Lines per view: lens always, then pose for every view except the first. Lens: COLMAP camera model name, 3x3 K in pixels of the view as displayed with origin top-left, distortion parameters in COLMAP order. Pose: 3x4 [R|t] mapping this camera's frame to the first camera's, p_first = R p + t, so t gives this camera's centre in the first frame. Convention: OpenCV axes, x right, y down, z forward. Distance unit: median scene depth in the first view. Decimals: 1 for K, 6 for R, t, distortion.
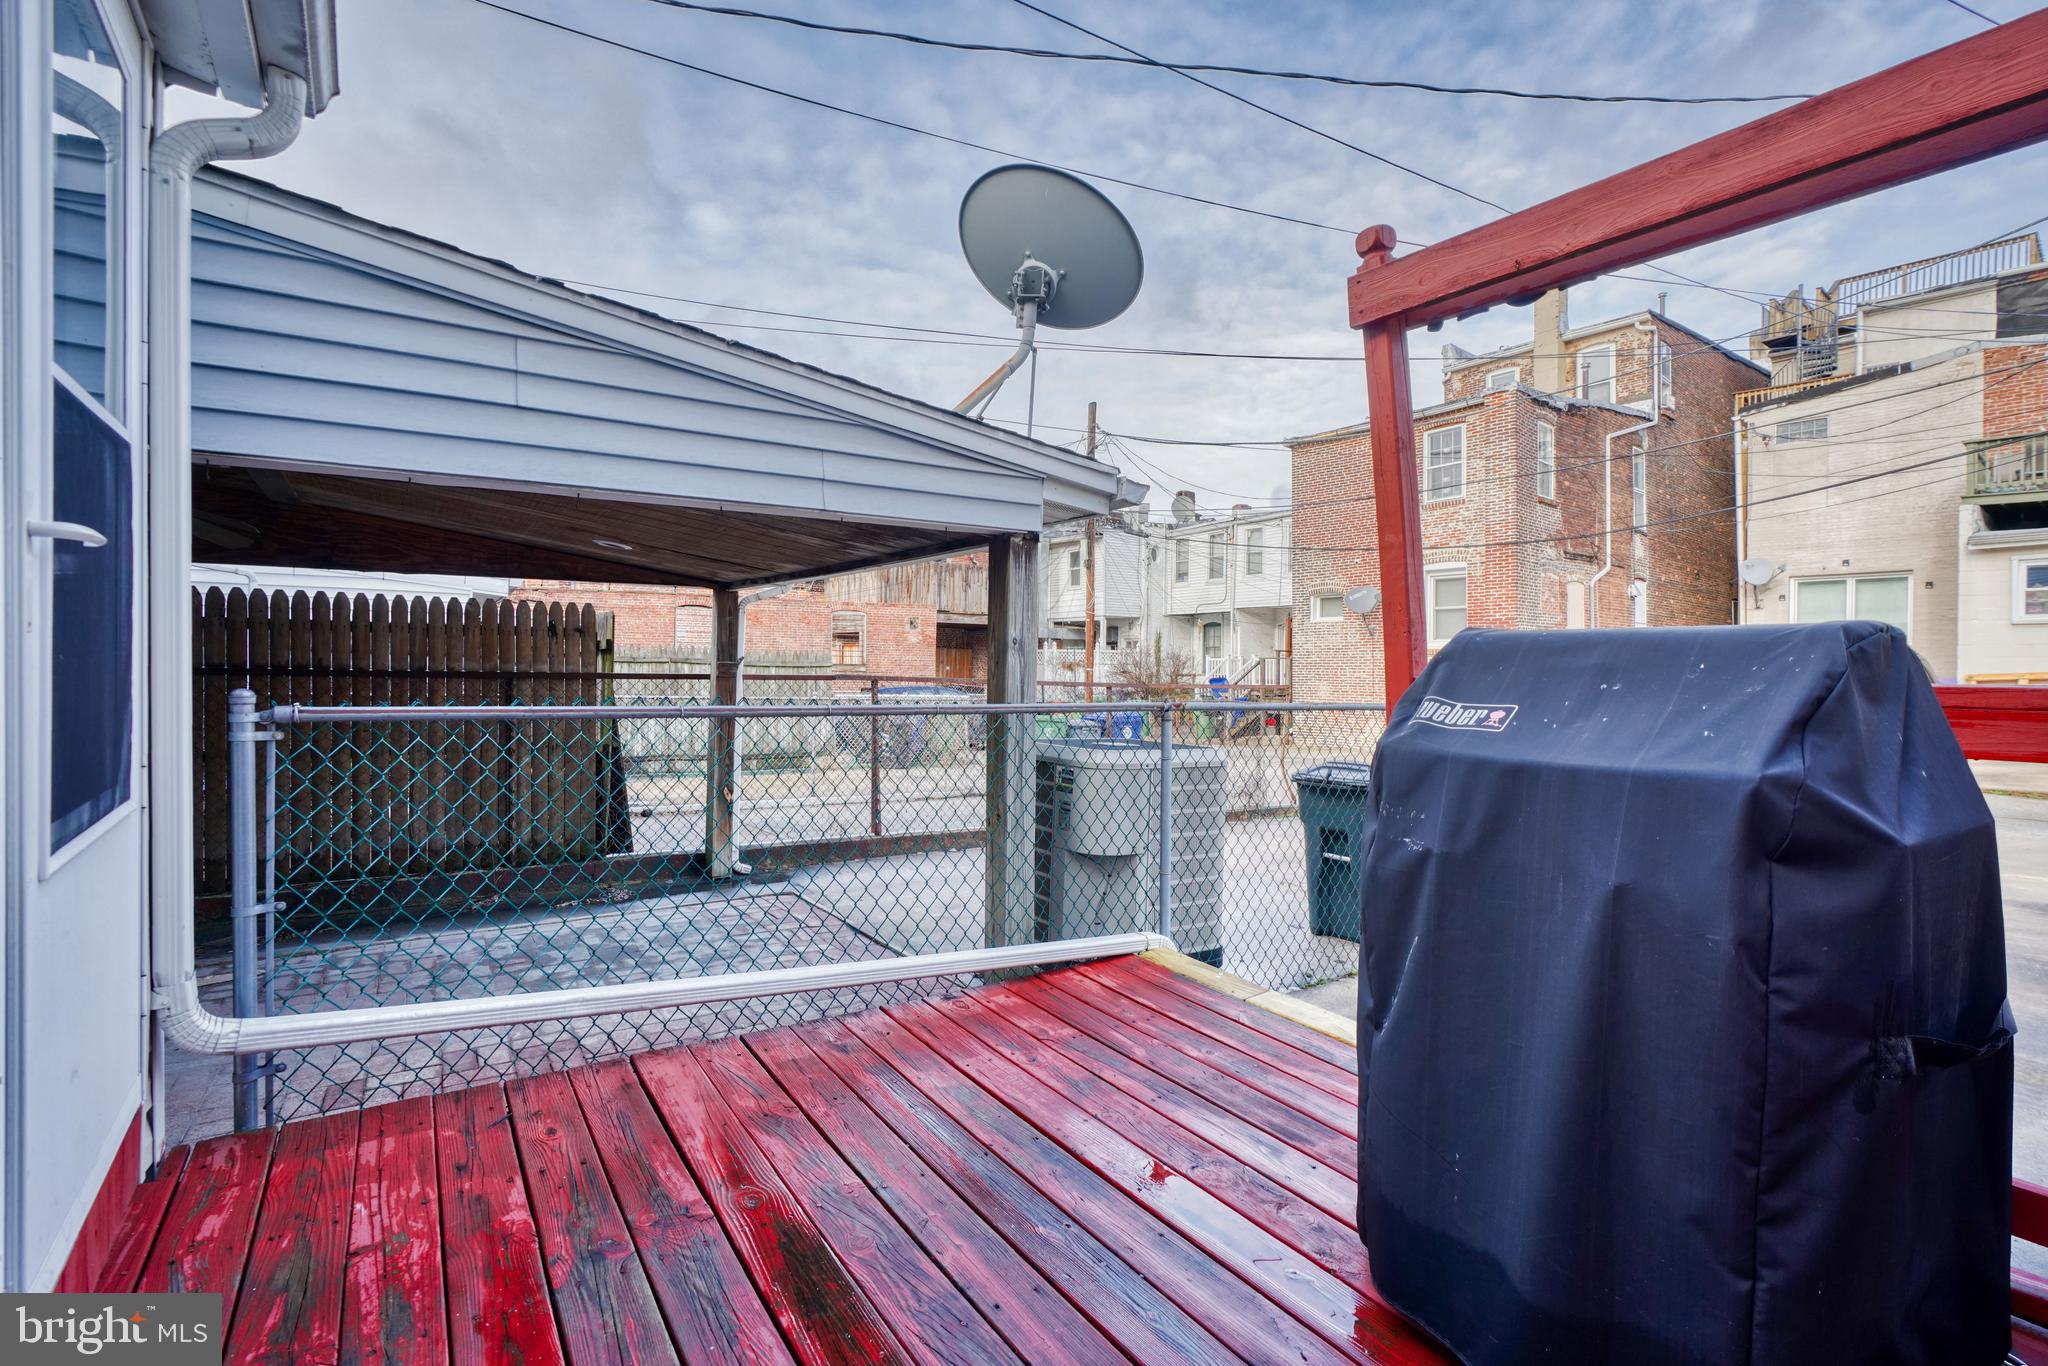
lens RADIAL K [[920.2, 0, 1020.3], [0, 920.2, 675.6], [0, 0, 1]] dist [-0.003499, 0.000583]
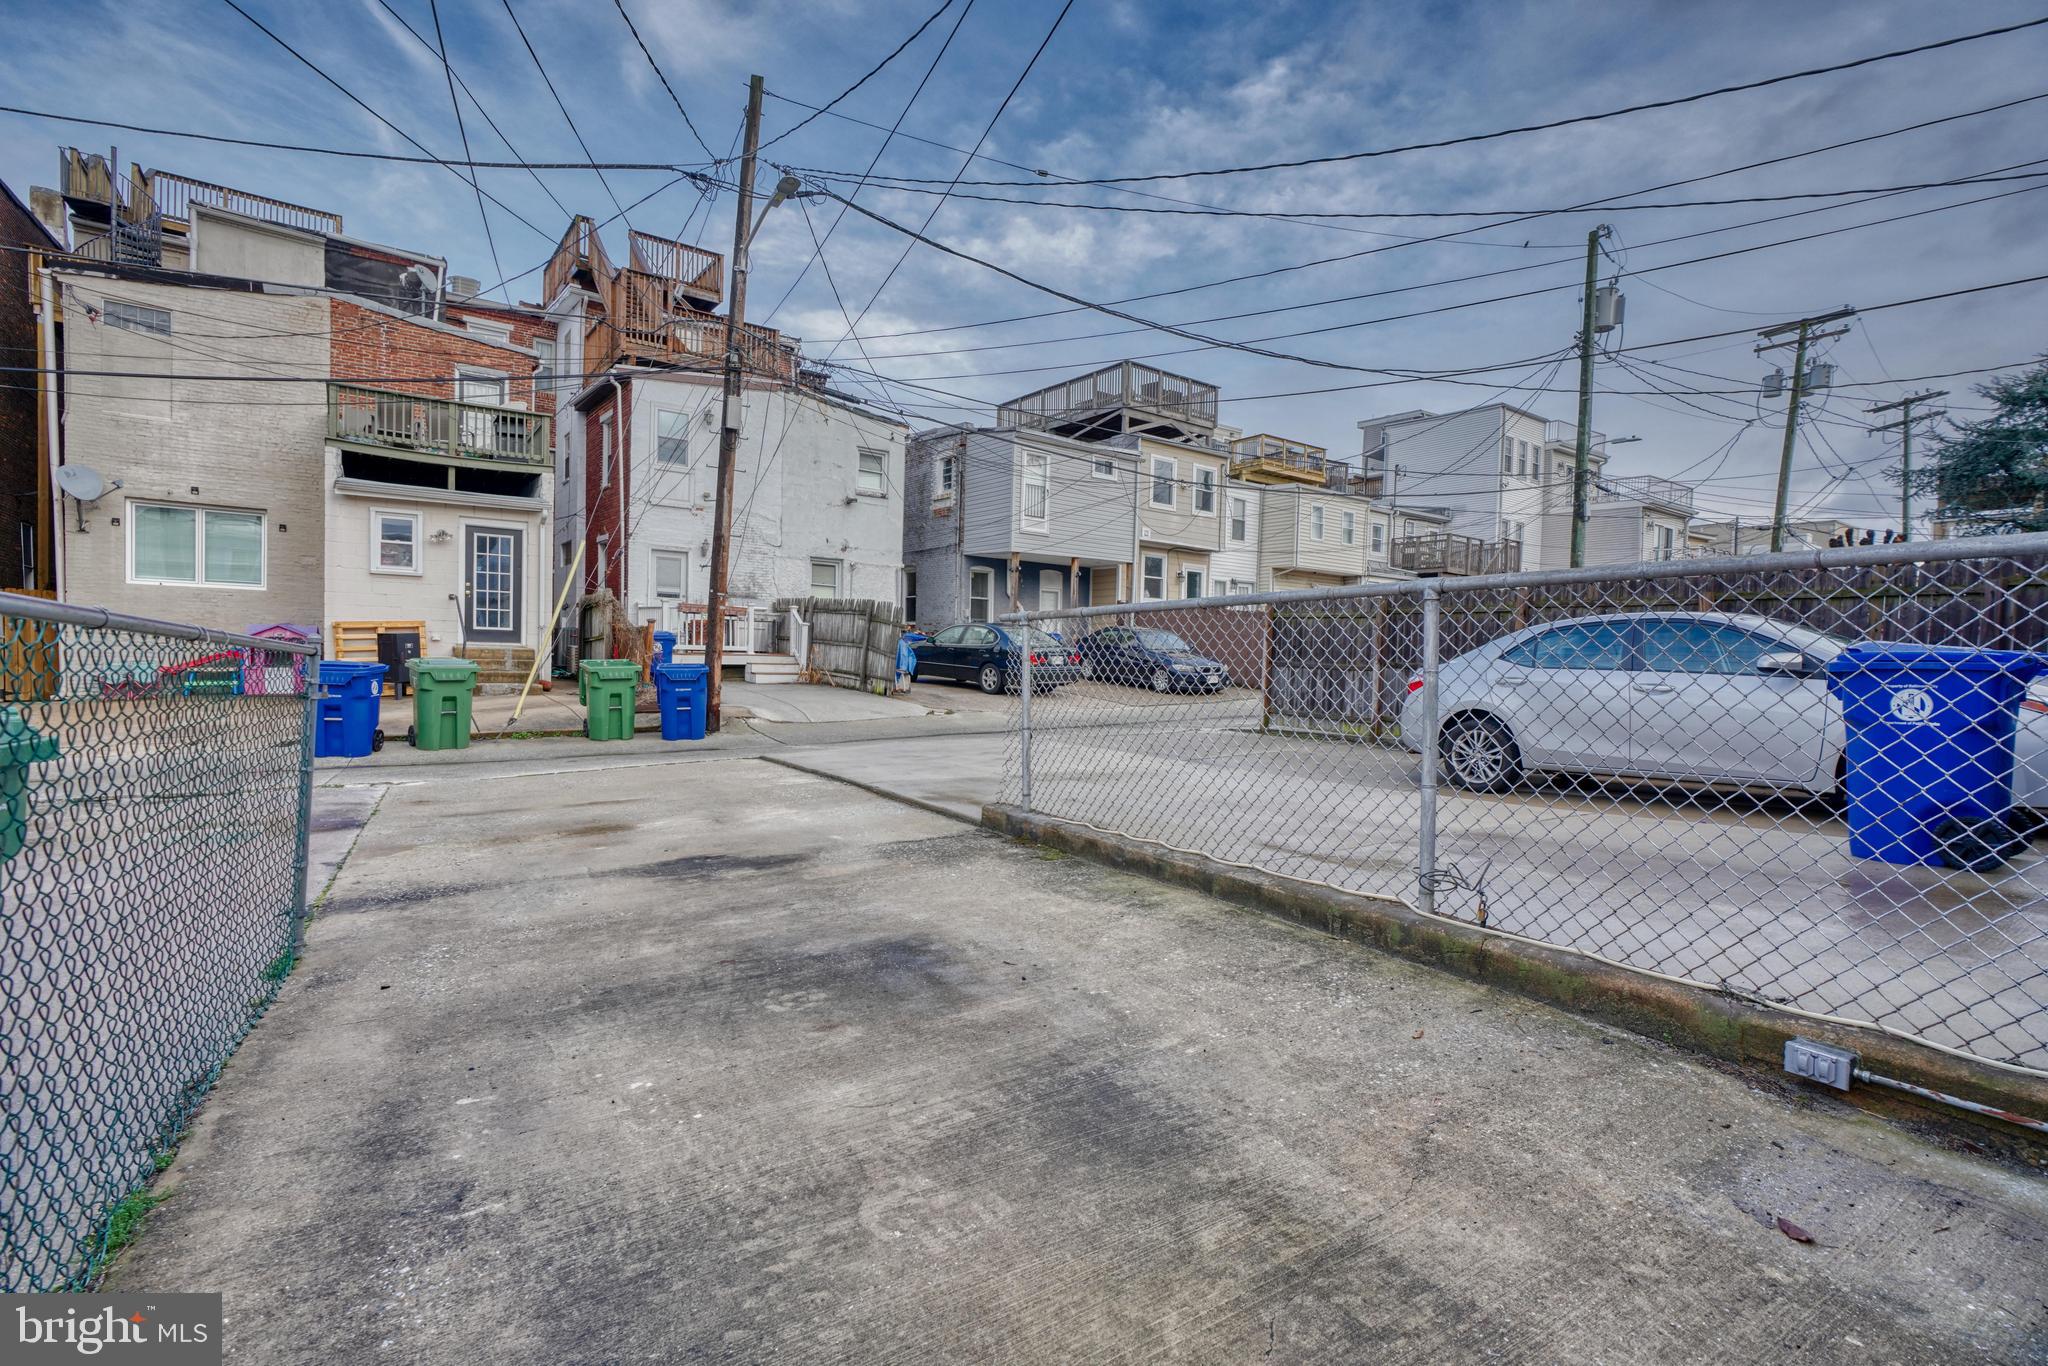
lens RADIAL K [[921.7, 0, 1024.0], [0, 921.7, 683.0], [0, 0, 1]] dist [0.000406, 0.001105]
pose [[0.063534, -0.038163, 0.997250, 0.077500], [-0.018224, 0.999058, 0.039393, 0.010187], [-0.997813, -0.020676, 0.062778, 0.167498]]
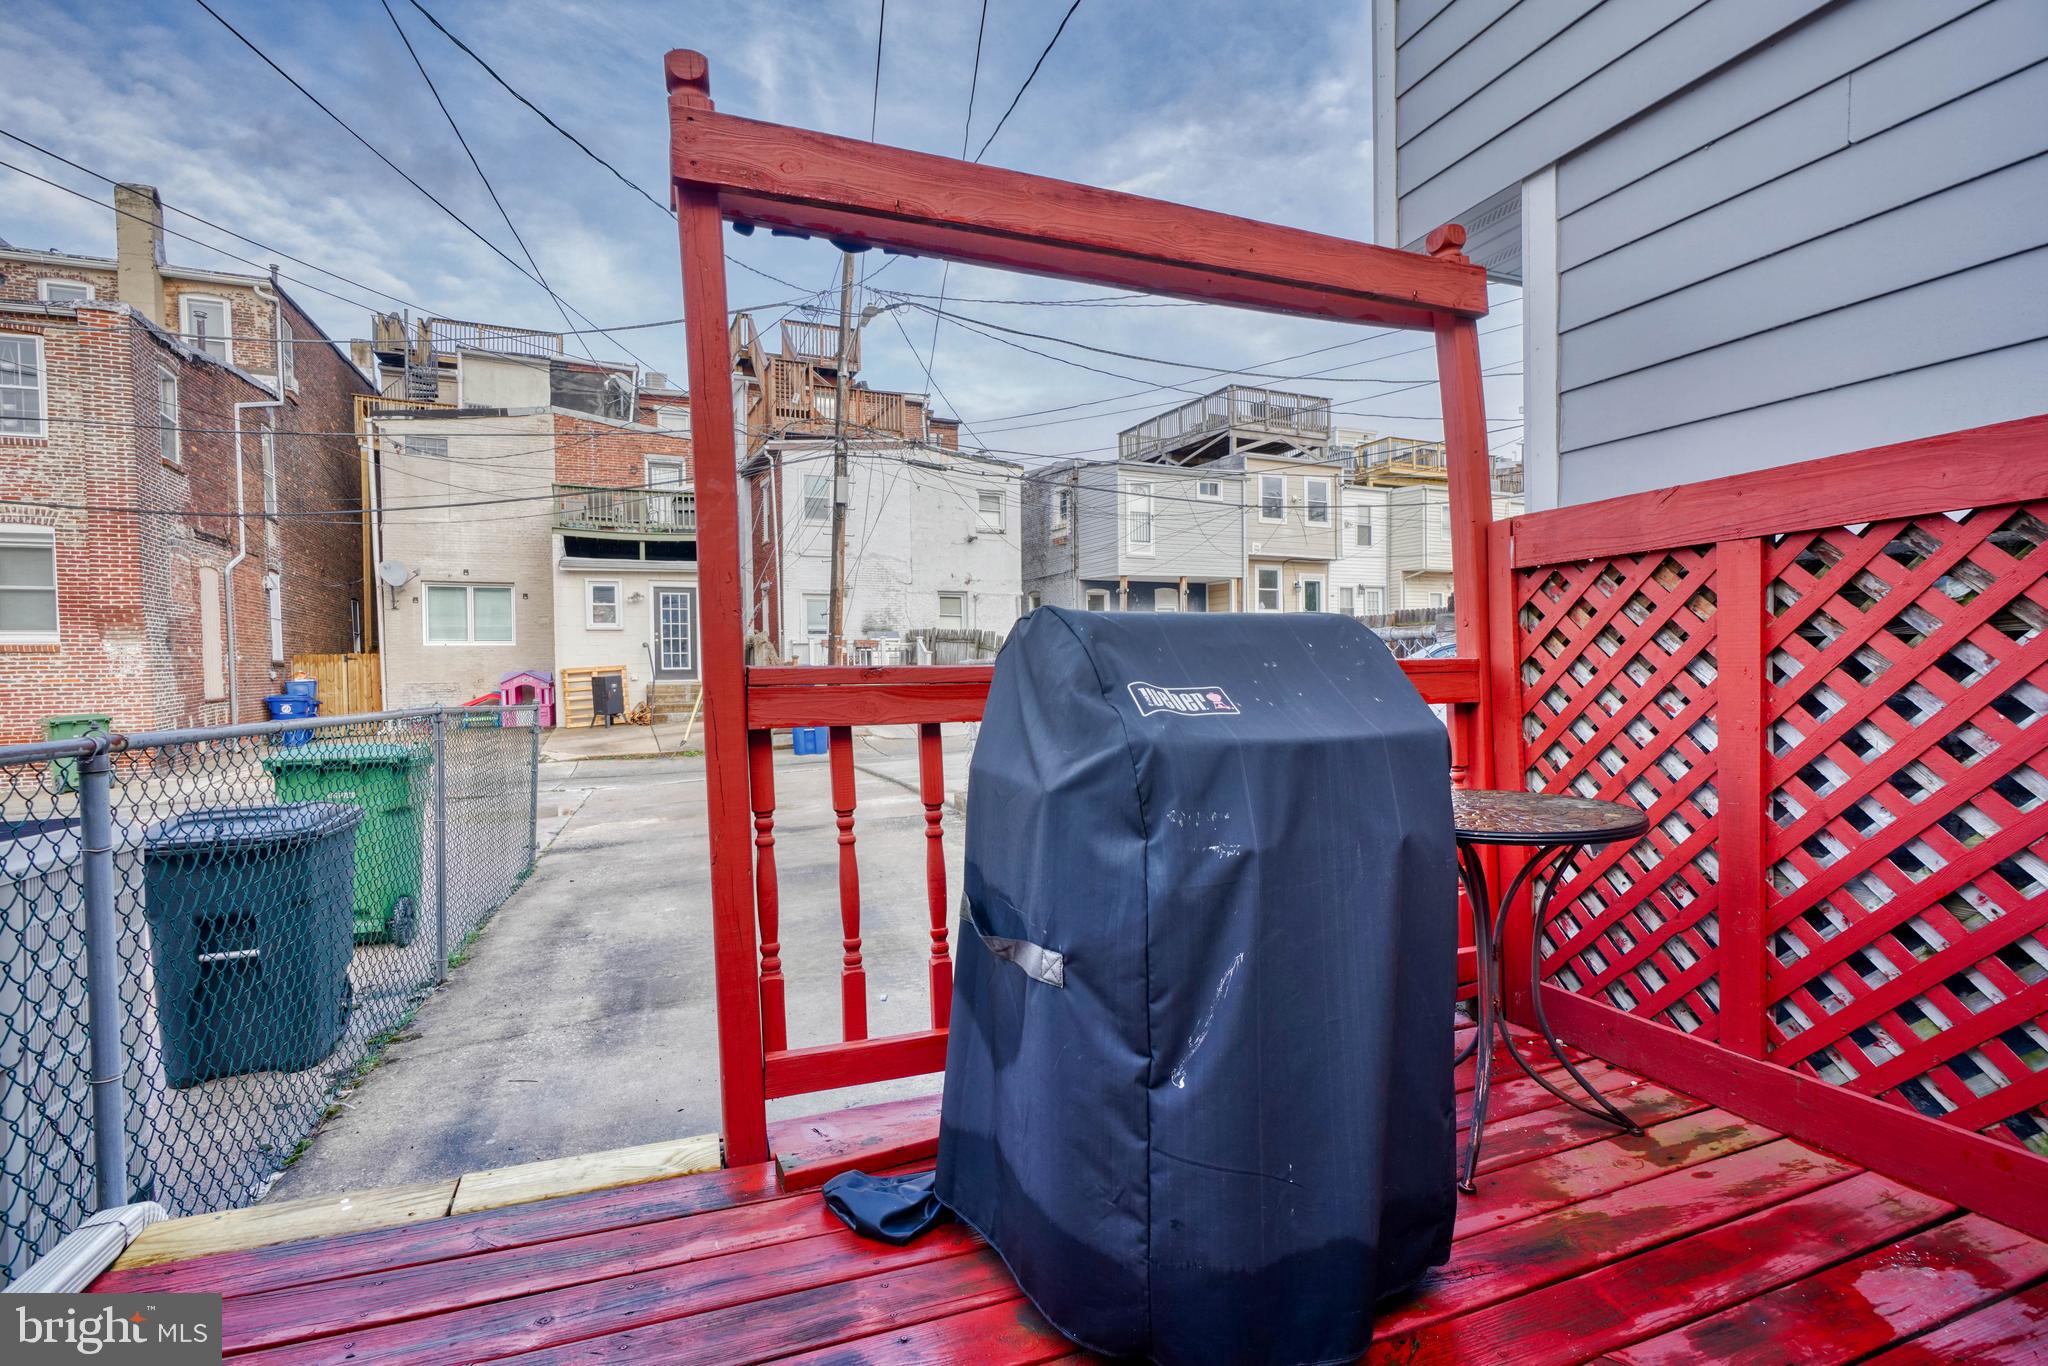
lens RADIAL K [[917.4, 0, 1012.6], [0, 917.4, 686.1], [0, 0, 1]] dist [-0.003083, -0.000101]
pose [[0.252267, -0.033785, 0.967068, -0.030500], [0.022407, 0.999326, 0.029067, -0.000085], [-0.967398, 0.014336, 0.252854, 0.064915]]
